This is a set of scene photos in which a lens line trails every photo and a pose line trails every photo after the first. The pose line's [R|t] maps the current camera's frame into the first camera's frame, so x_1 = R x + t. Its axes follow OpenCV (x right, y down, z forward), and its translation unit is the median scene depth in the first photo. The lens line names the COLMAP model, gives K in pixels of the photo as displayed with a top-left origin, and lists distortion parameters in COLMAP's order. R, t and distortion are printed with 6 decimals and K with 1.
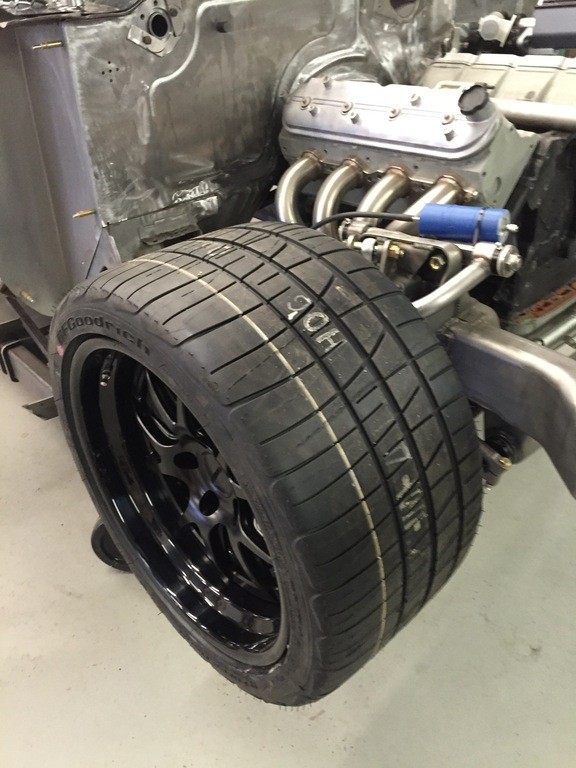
lens RADIAL K [[657.5, 0, 288.0], [0, 657.5, 384.0], [0, 0, 1]] dist [0.069275, -0.115575]
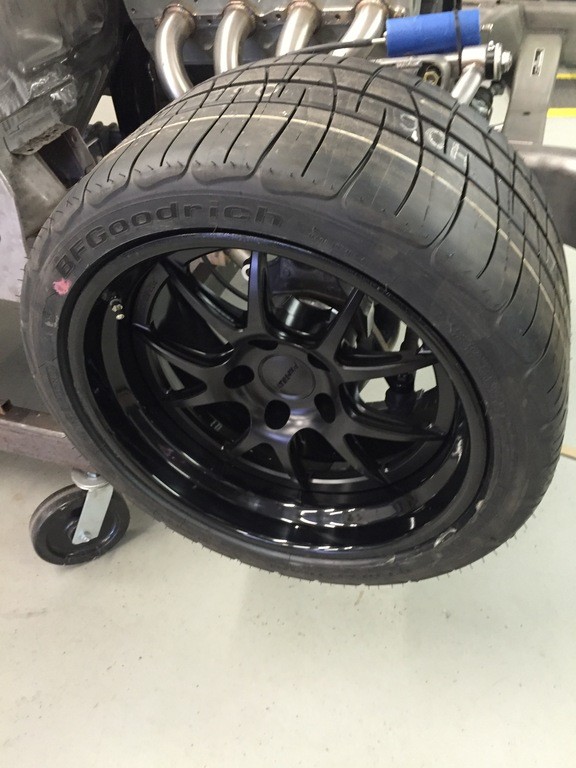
lens RADIAL K [[657.5, 0, 288.0], [0, 657.5, 384.0], [0, 0, 1]] dist [0.069275, -0.115575]
pose [[0.872516, -0.337461, 0.353322, -0.405227], [0.296532, 0.940487, 0.165994, 0.003825], [-0.388311, -0.040061, 0.920657, 0.200676]]
